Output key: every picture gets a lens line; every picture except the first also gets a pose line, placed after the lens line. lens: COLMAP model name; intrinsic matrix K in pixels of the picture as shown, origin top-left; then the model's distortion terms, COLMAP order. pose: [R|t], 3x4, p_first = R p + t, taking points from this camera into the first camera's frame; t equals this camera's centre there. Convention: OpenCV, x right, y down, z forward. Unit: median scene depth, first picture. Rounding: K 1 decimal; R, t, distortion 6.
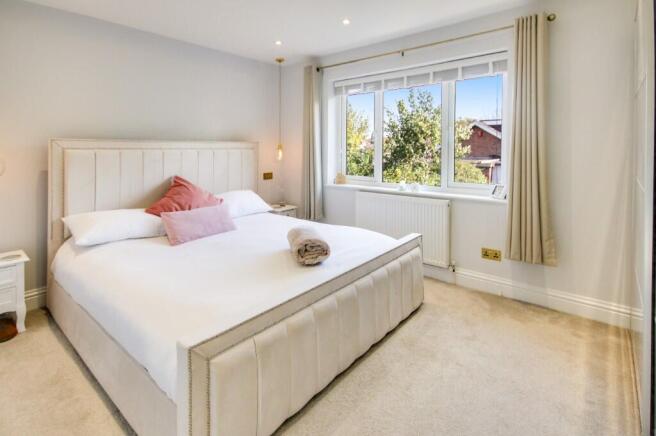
lens RADIAL K [[327.3, 0, 329.9], [0, 327.3, 150.3], [0, 0, 1]] dist [0.001108, 0.001248]
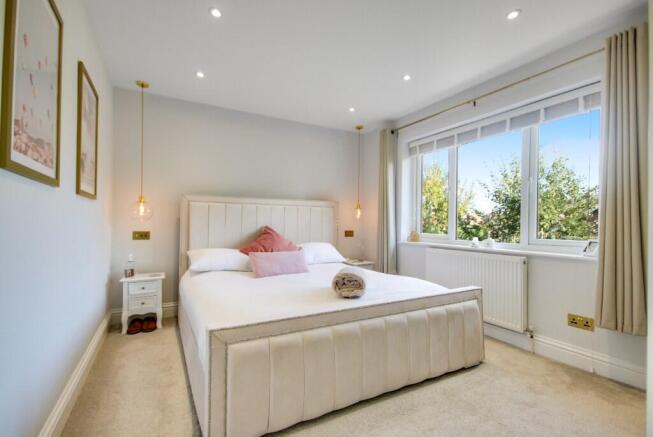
lens RADIAL K [[303.4, 0, 326.5], [0, 303.4, 218.5], [0, 0, 1]] dist [-0.001504, -0.000611]
pose [[0.931245, 0.006048, -0.364344, 0.168489], [-0.016262, 0.999556, -0.024974, 0.082169], [0.364031, 0.029182, 0.930930, 0.027027]]
